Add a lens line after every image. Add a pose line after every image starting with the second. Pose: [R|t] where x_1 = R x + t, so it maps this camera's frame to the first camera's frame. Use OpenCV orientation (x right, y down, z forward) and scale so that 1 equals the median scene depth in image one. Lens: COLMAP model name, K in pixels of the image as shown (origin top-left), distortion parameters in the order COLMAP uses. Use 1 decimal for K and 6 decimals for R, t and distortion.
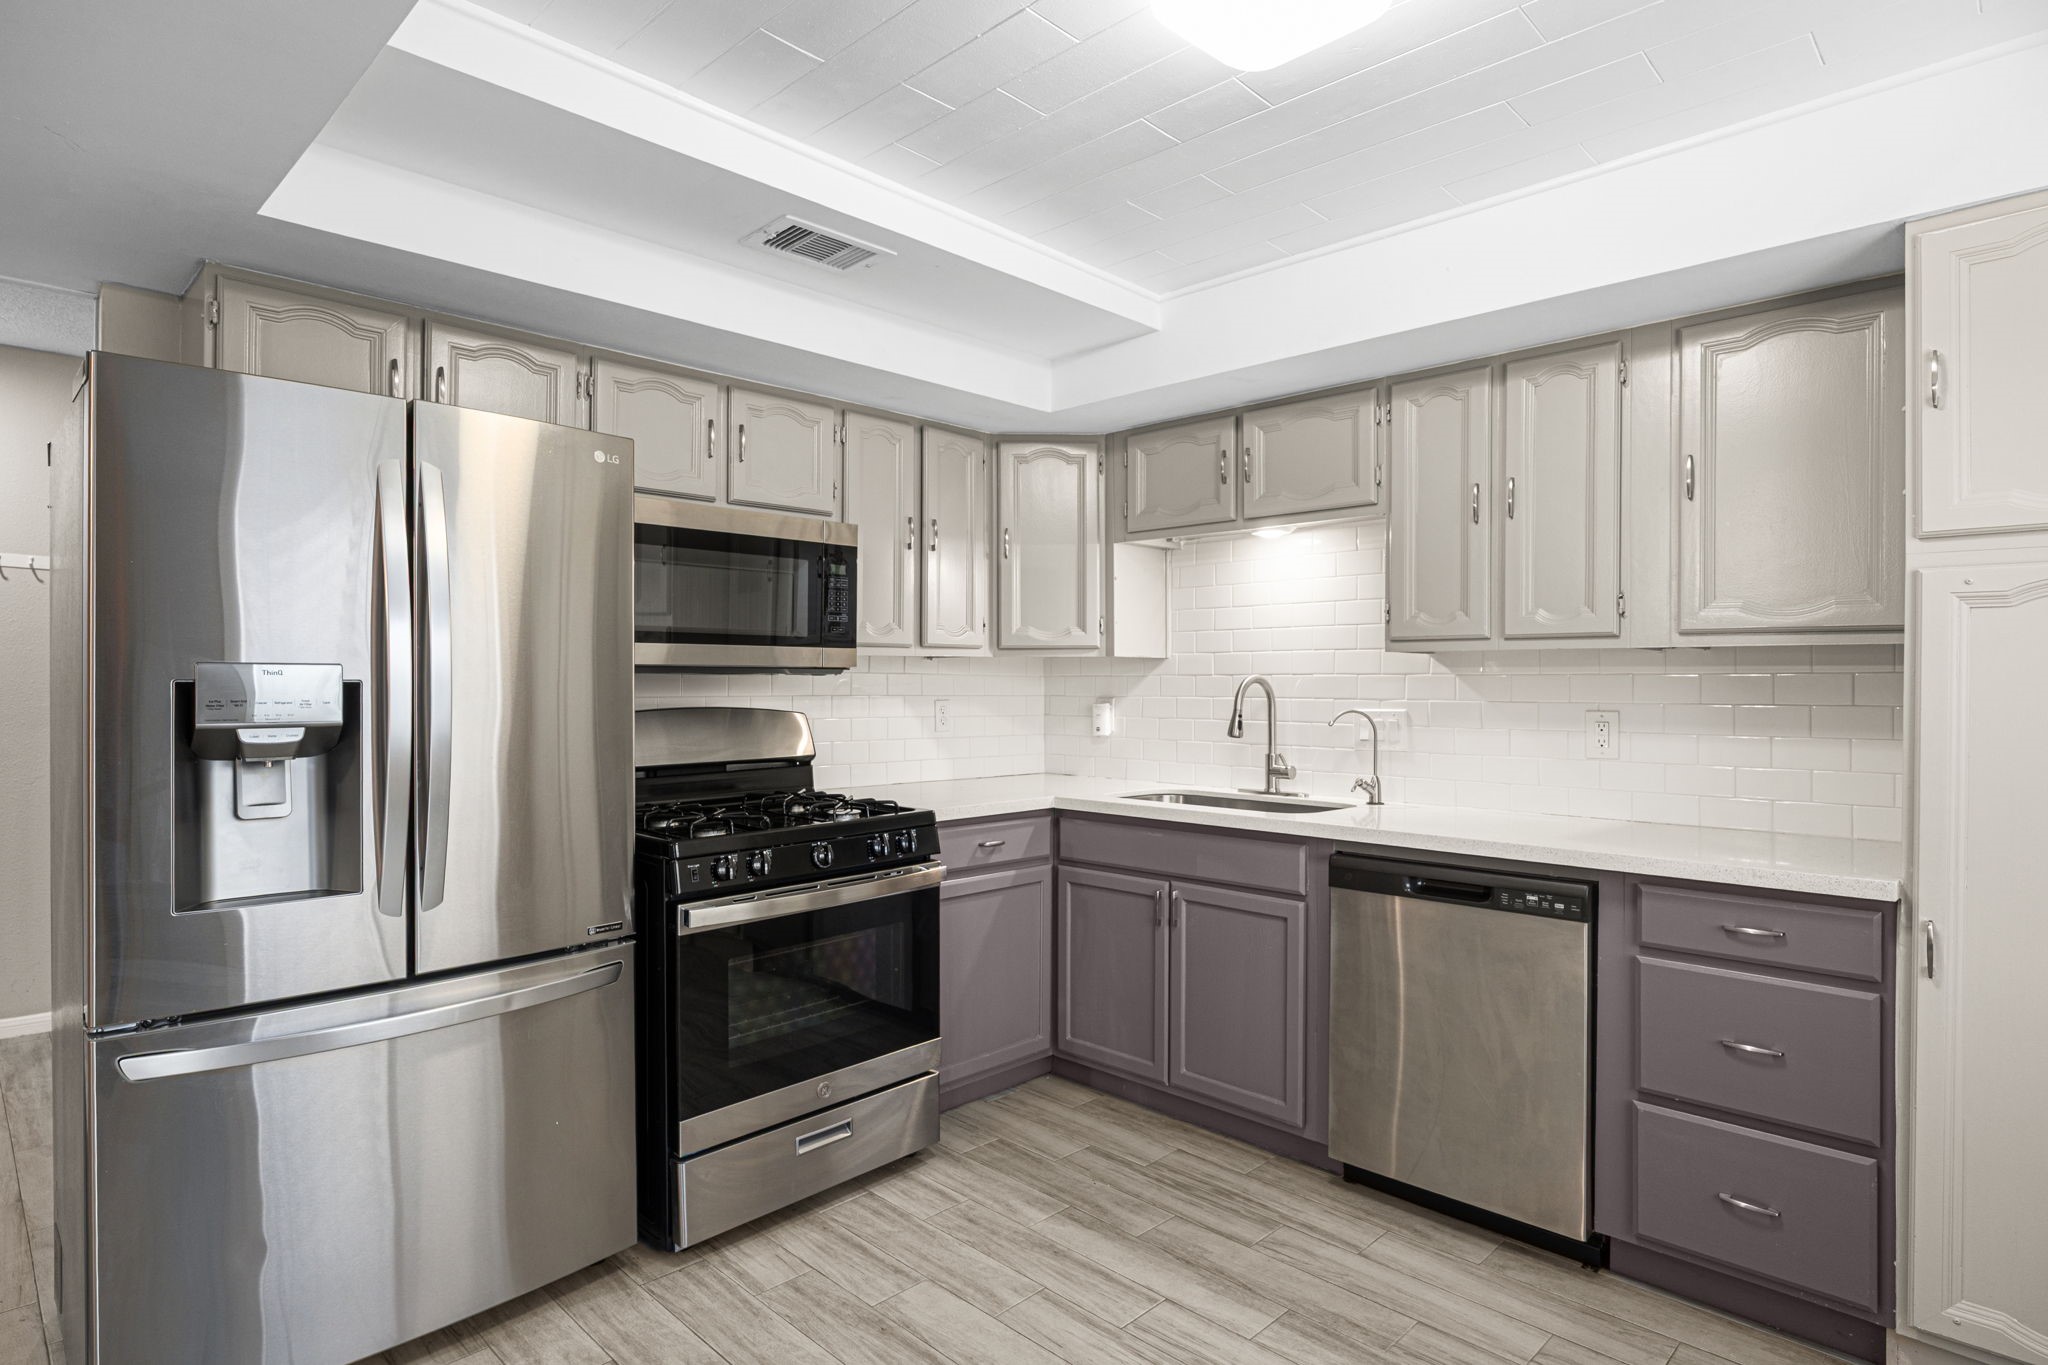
lens RADIAL K [[1084.2, 0, 1010.6], [0, 1084.2, 668.4], [0, 0, 1]] dist [0.001274, -0.000600]
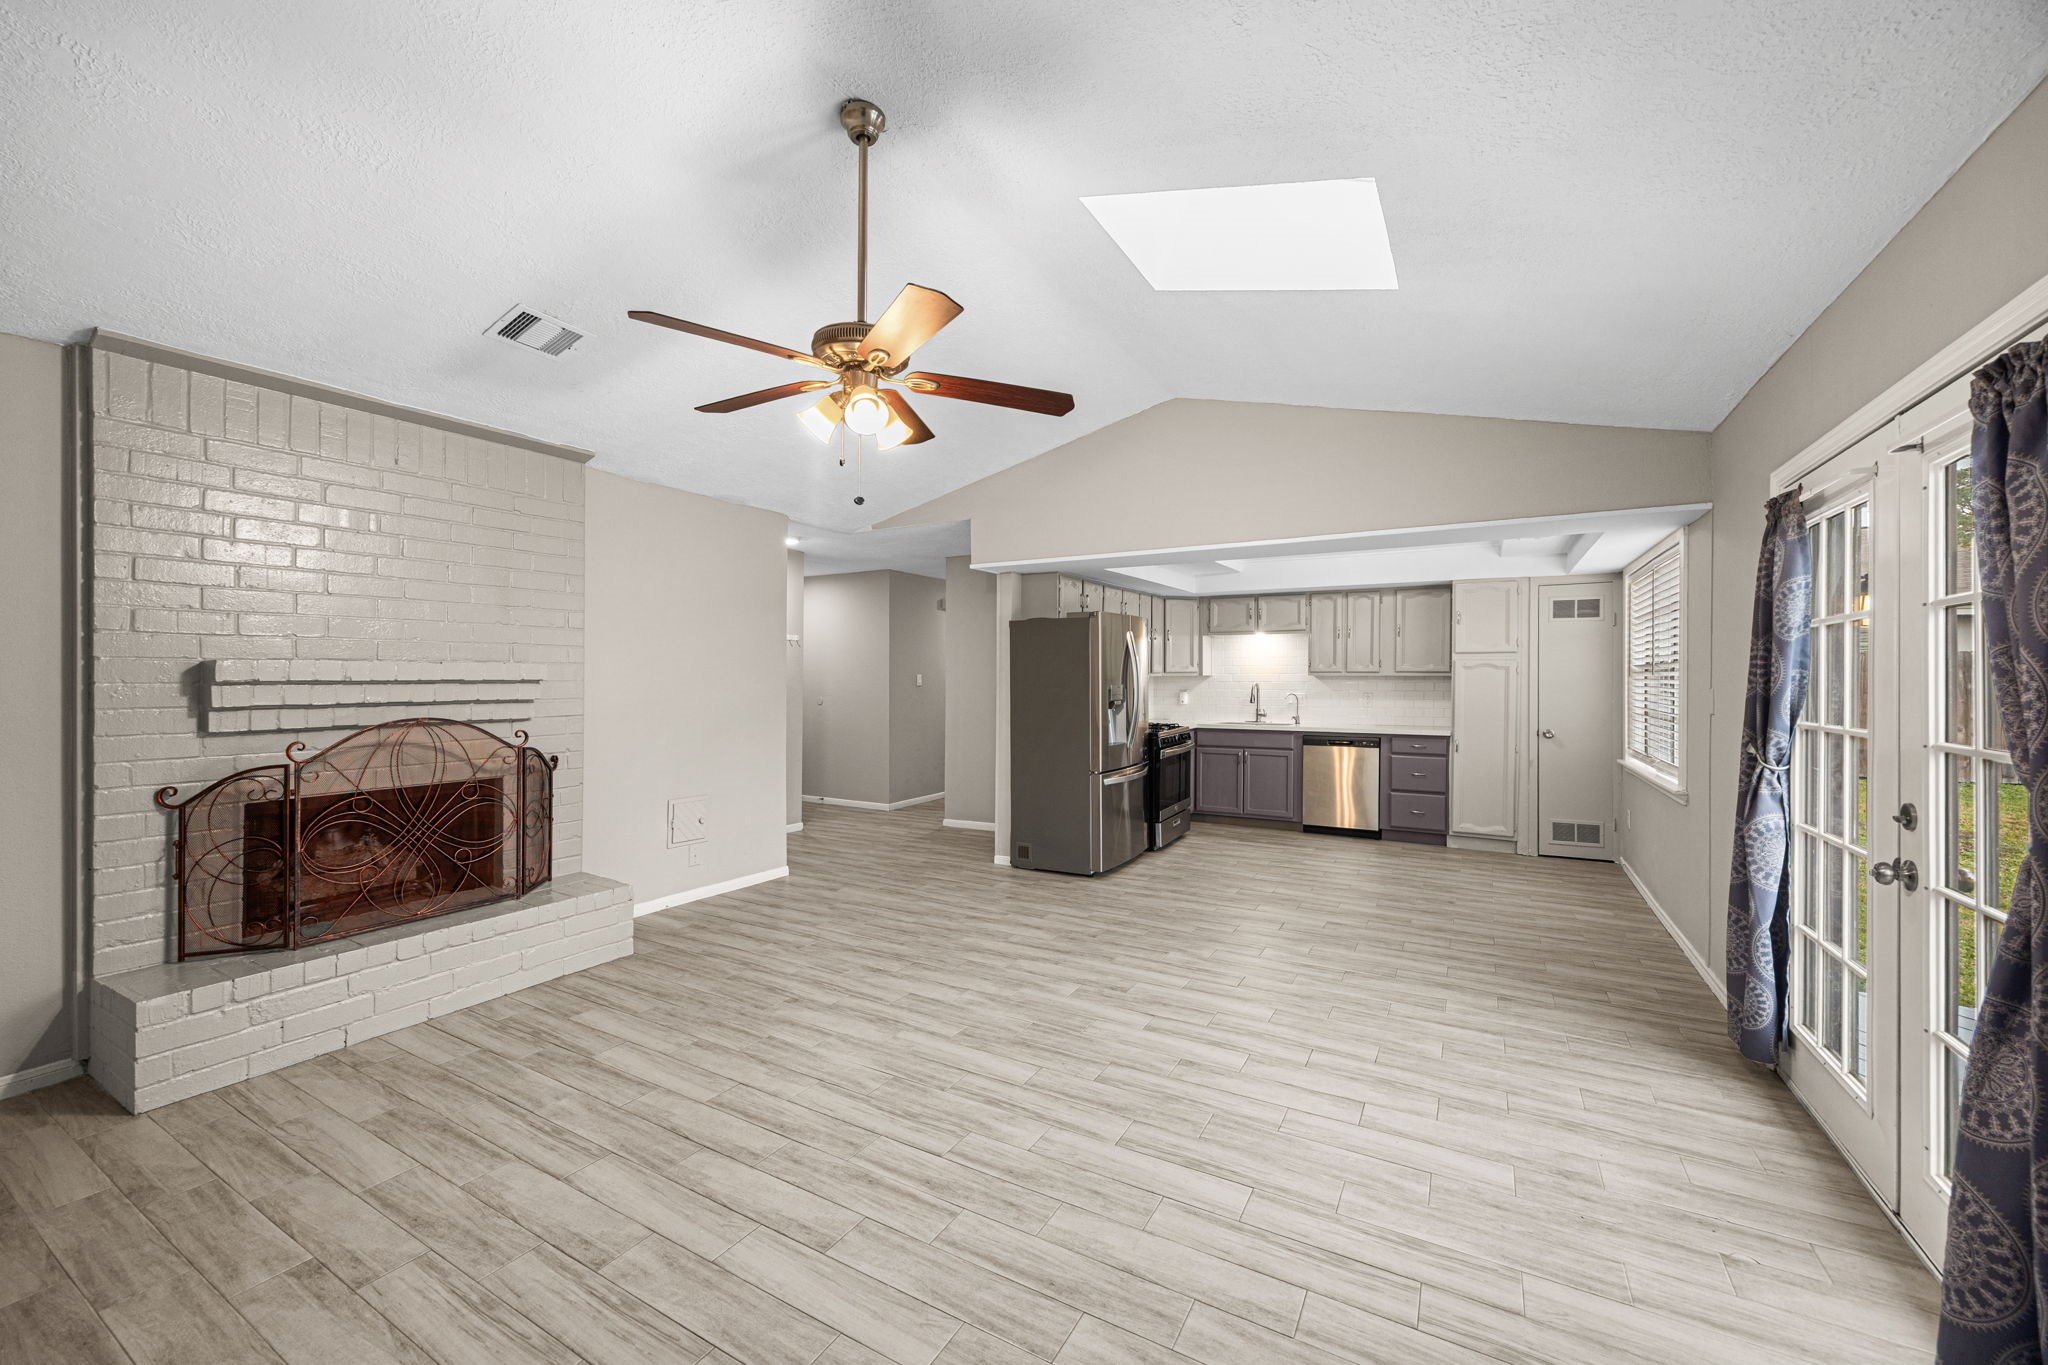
lens RADIAL K [[794.9, 0, 1016.1], [0, 794.9, 677.3], [0, 0, 1]] dist [-0.002865, 0.000581]
pose [[0.965363, -0.007292, 0.260810, -1.207635], [0.003219, 0.999866, 0.016039, -0.054217], [-0.260892, -0.014643, 0.965257, -1.155397]]
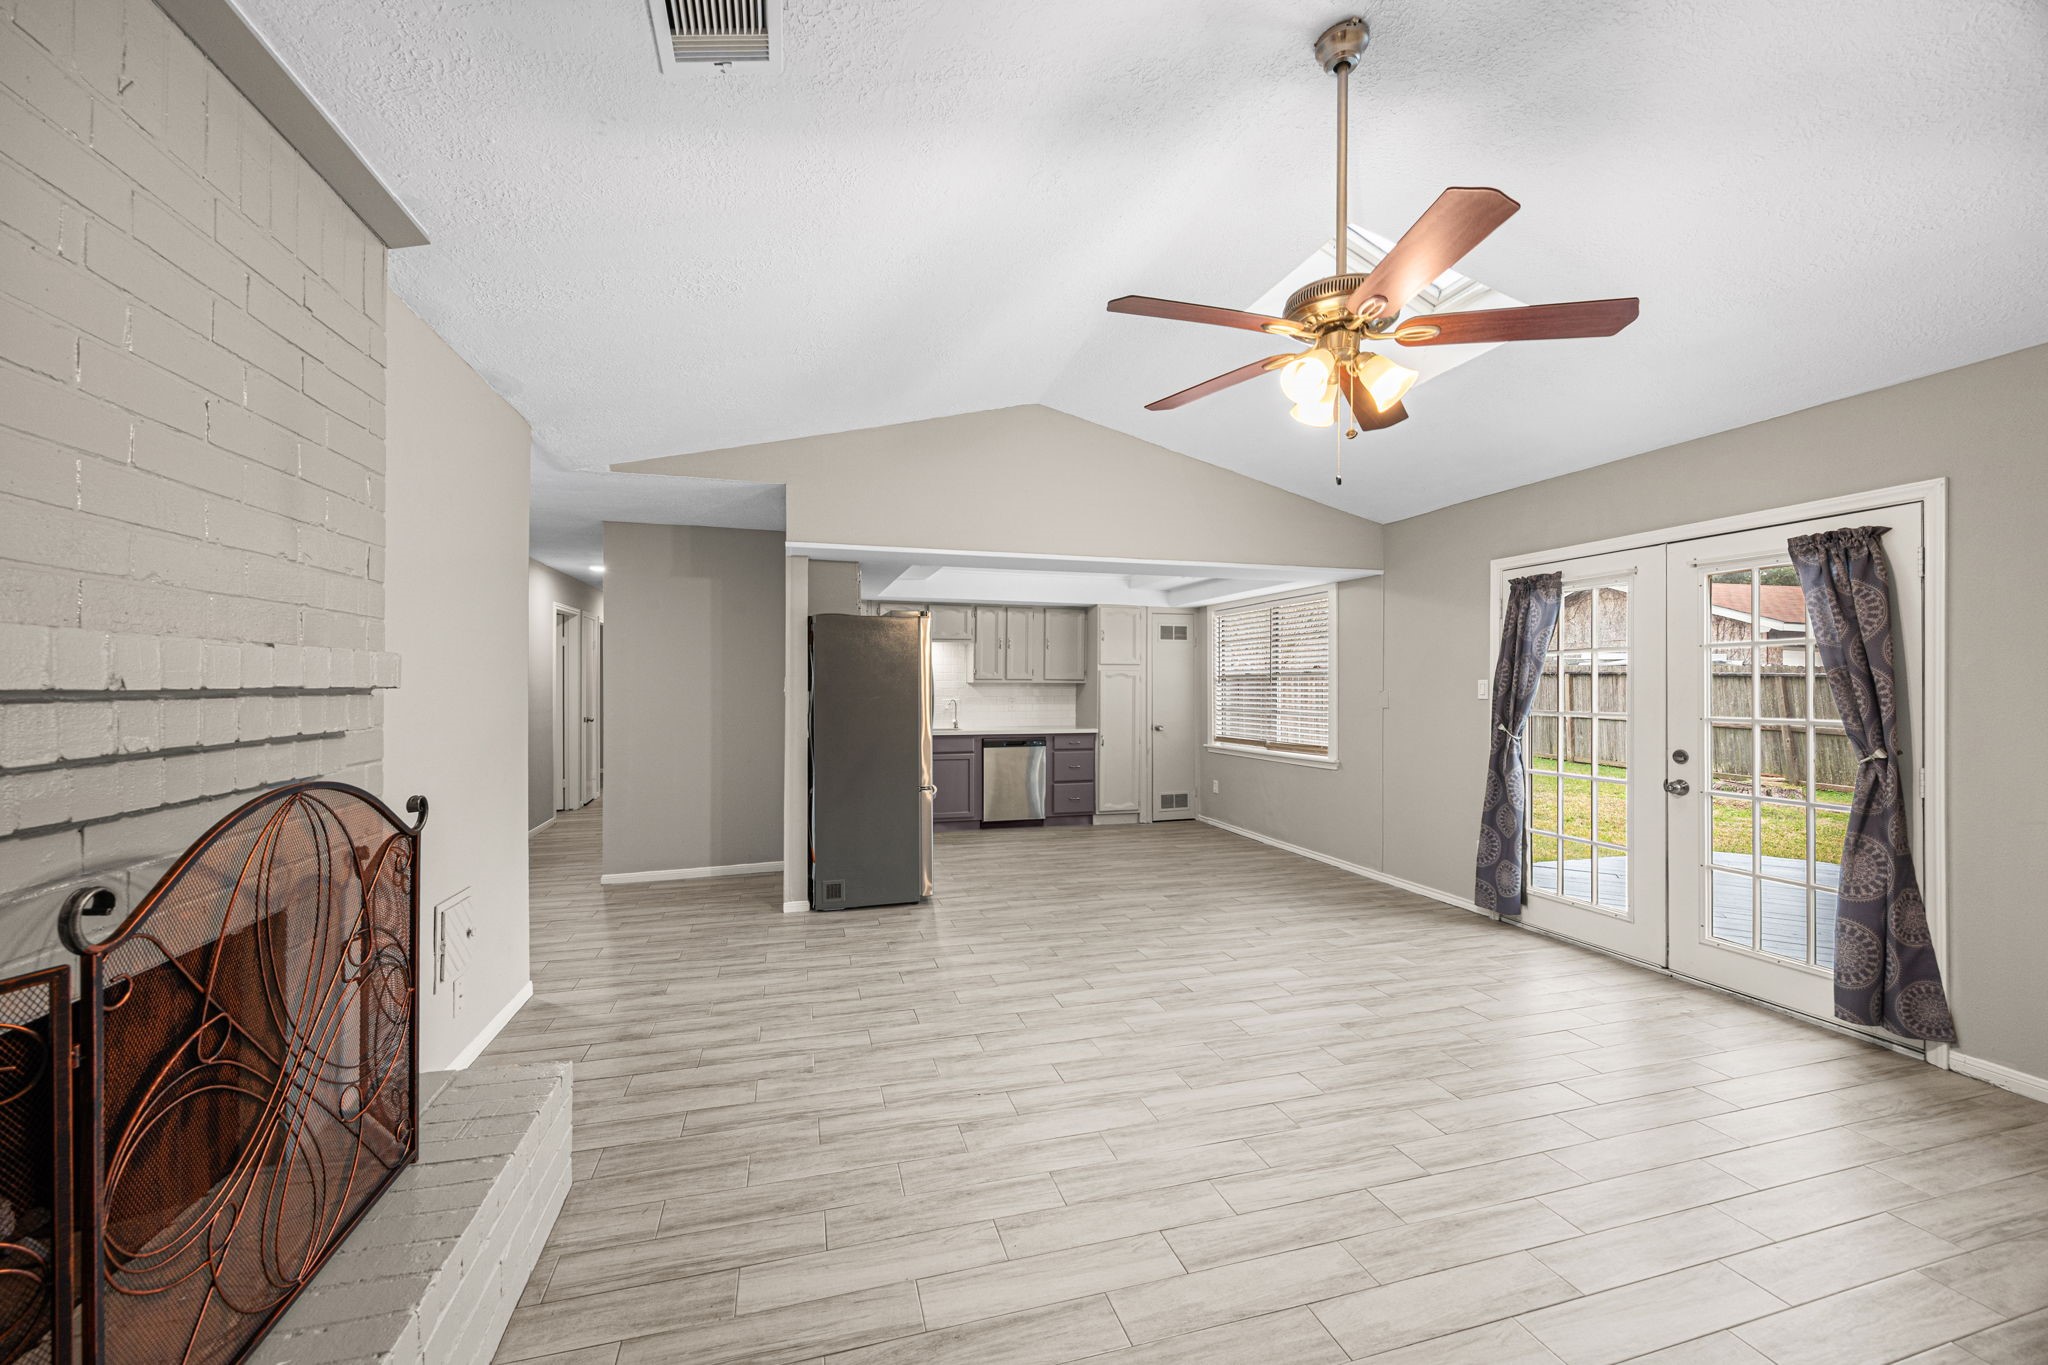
lens RADIAL K [[794.9, 0, 1013.8], [0, 794.9, 685.7], [0, 0, 1]] dist [-0.002865, 0.000581]
pose [[0.486964, -0.007900, 0.873386, -1.956004], [-0.009913, 0.999845, 0.014570, -0.046024], [-0.873366, -0.015753, 0.486810, -0.380036]]
